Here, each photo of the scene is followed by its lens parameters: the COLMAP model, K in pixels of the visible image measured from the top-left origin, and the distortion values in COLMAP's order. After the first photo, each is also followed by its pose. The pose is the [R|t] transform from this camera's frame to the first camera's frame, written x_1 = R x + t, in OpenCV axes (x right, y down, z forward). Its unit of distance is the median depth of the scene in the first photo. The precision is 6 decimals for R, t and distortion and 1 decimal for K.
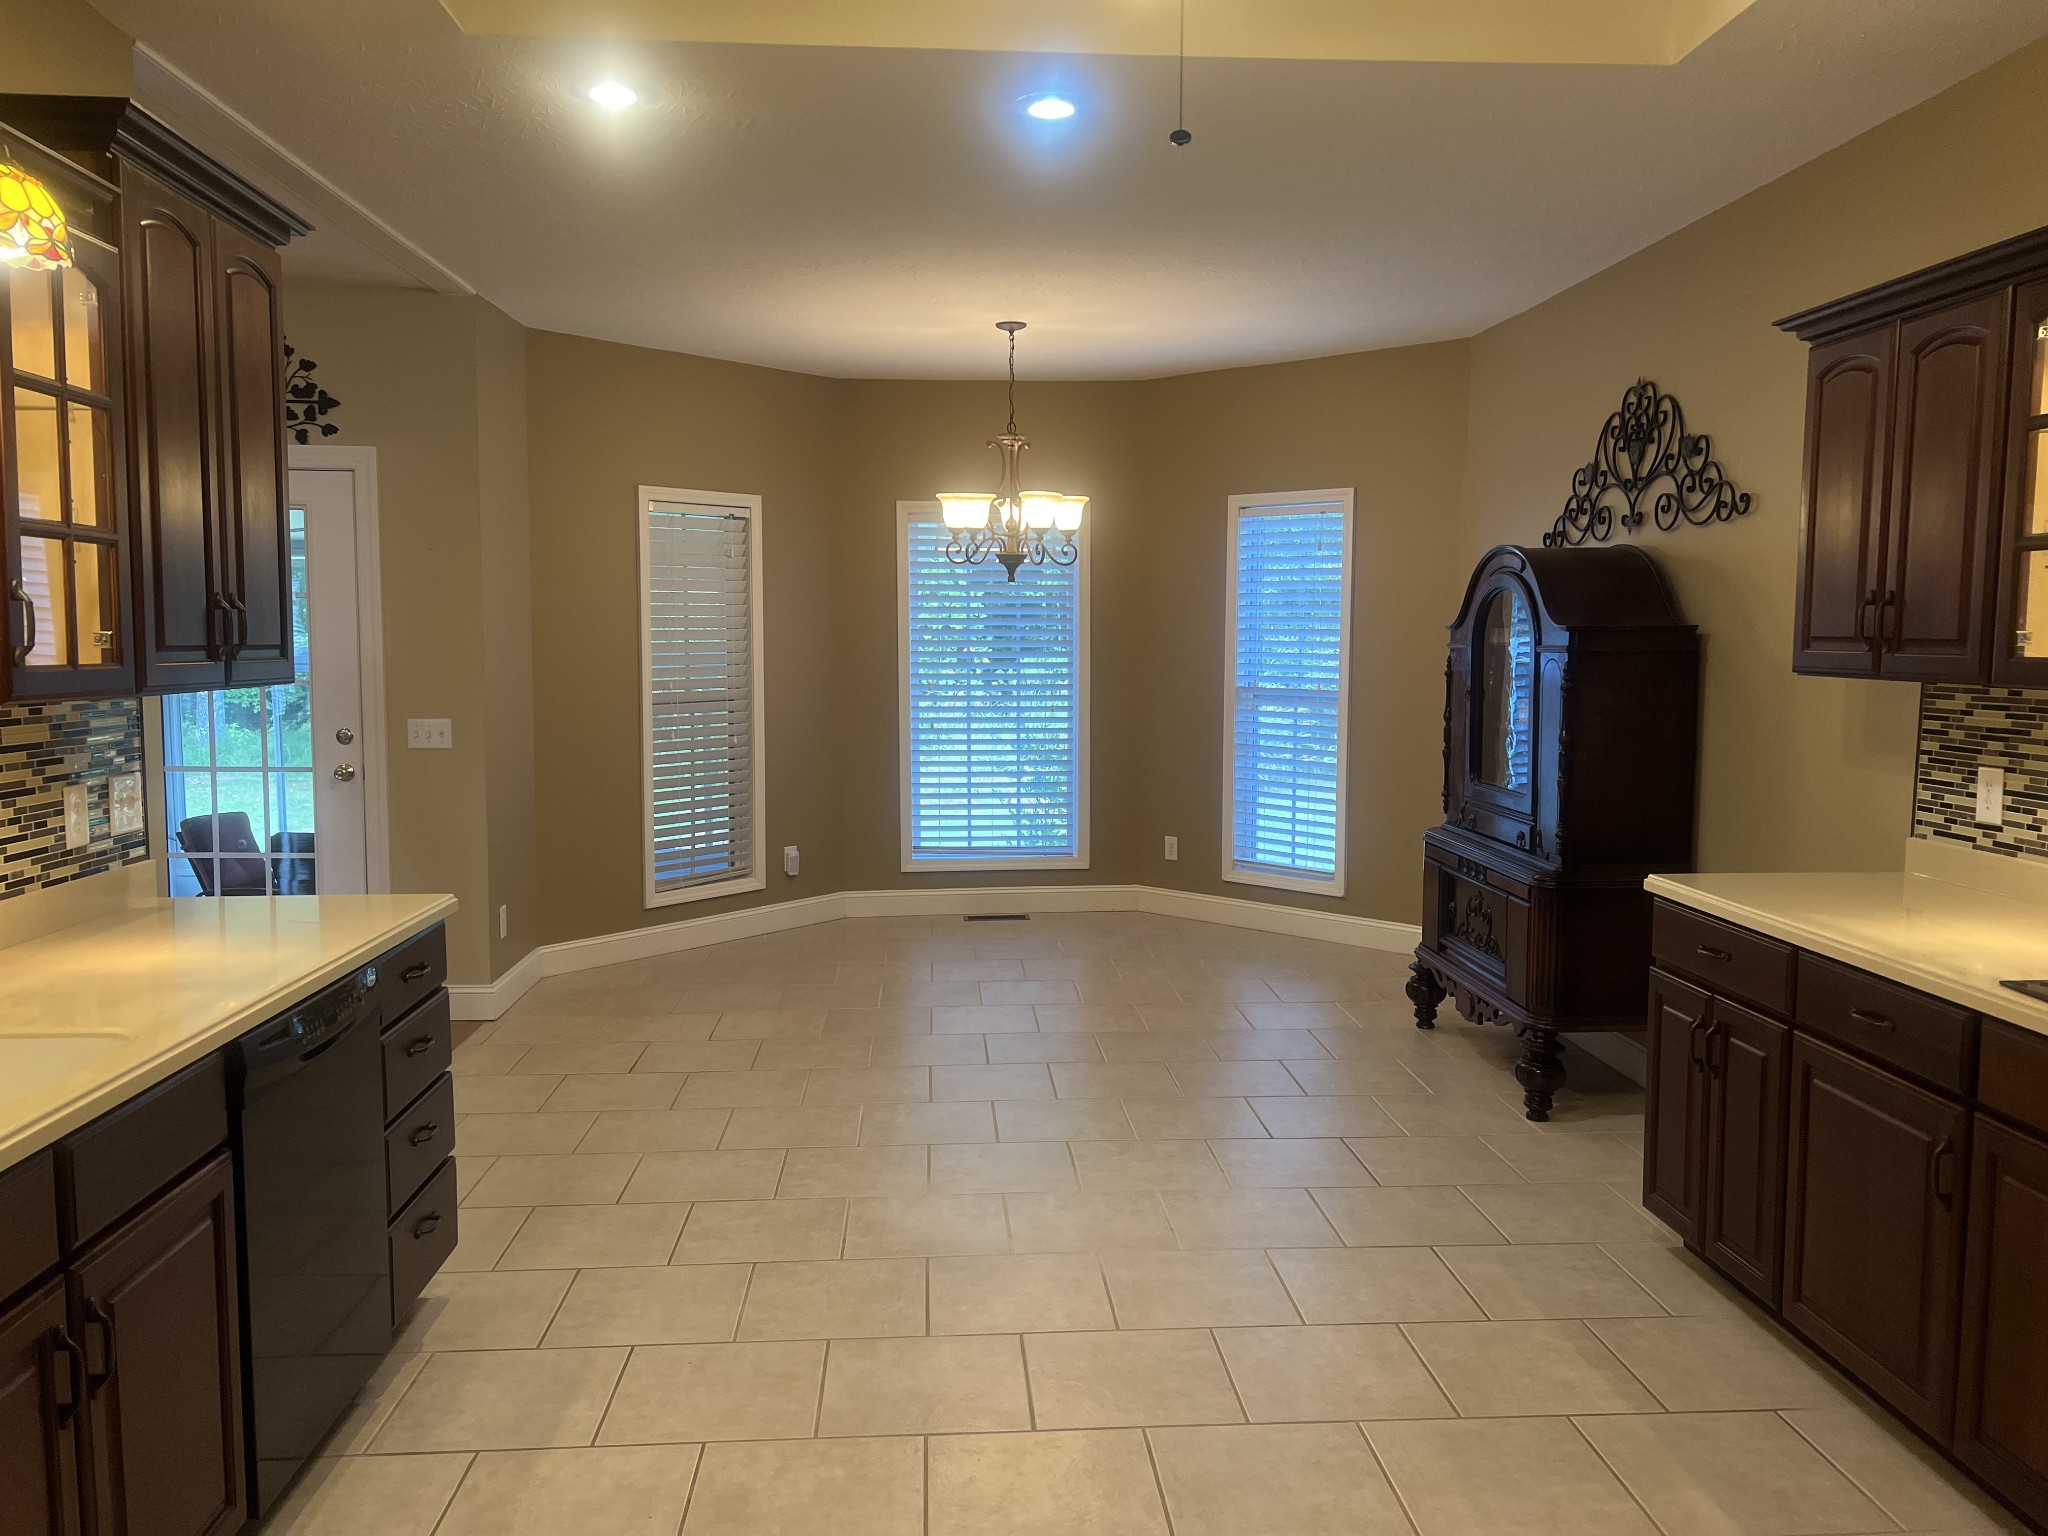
lens RADIAL K [[1558.9, 0, 1020.0], [0, 1558.9, 772.3], [0, 0, 1]] dist [0.043502, -0.032086]
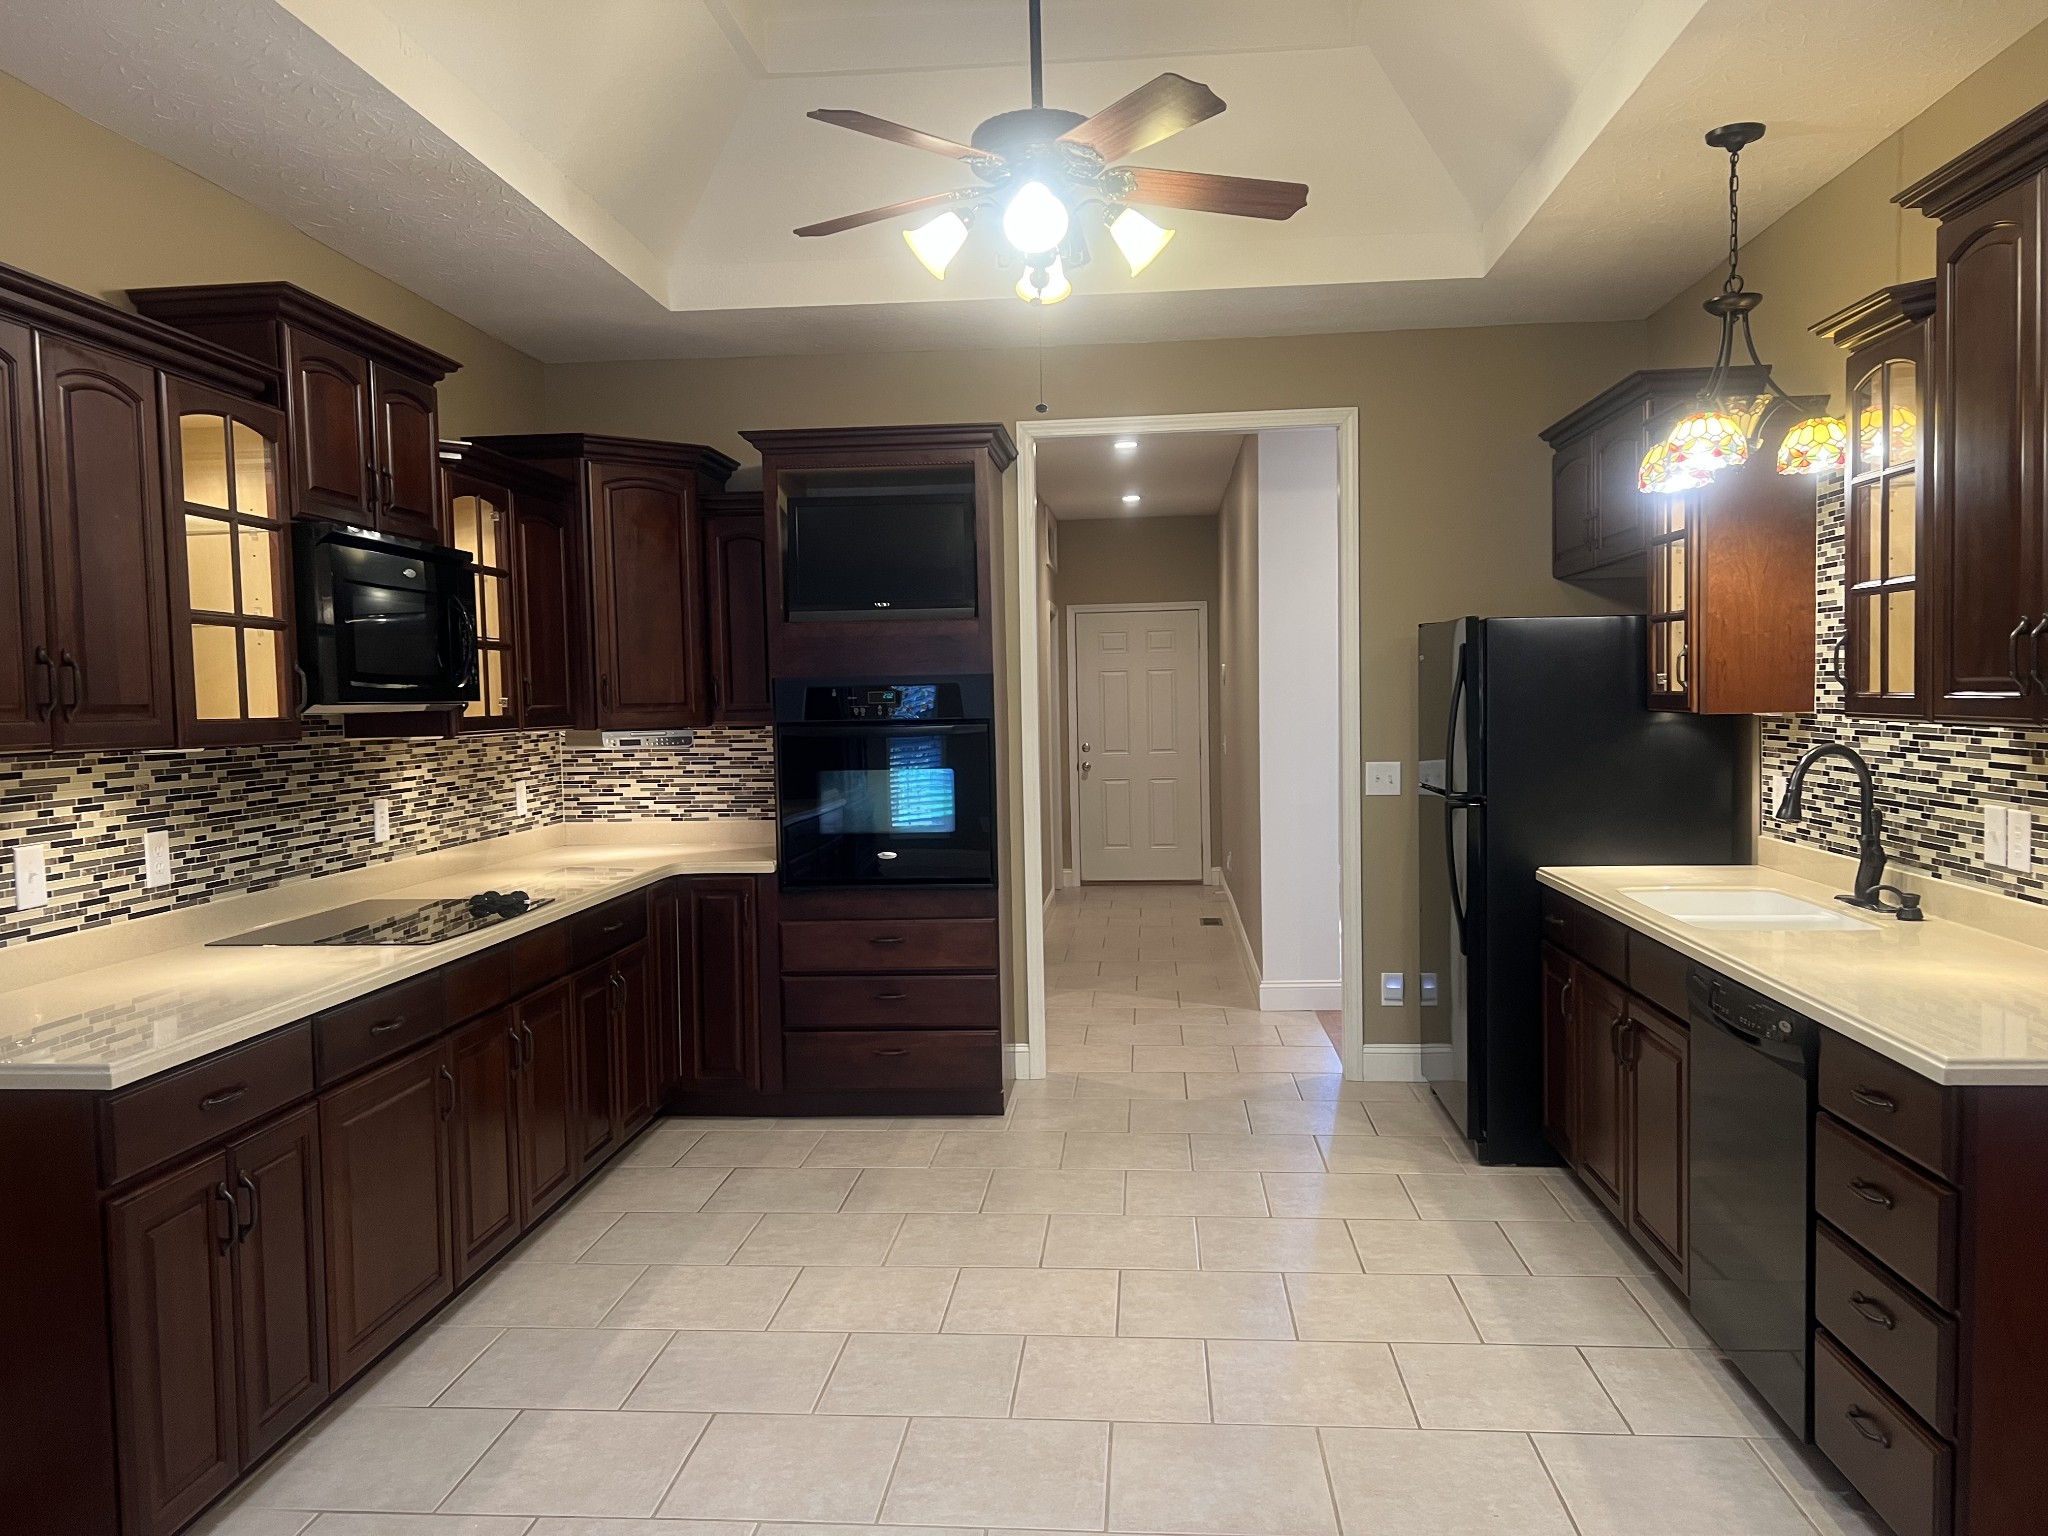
lens RADIAL K [[1558.9, 0, 1017.9], [0, 1558.9, 770.3], [0, 0, 1]] dist [0.043502, -0.032086]
pose [[-0.989613, 0.011188, 0.143319, -0.083833], [0.031072, 0.990046, 0.137270, -0.165177], [-0.140357, 0.140297, -0.980111, 1.931025]]
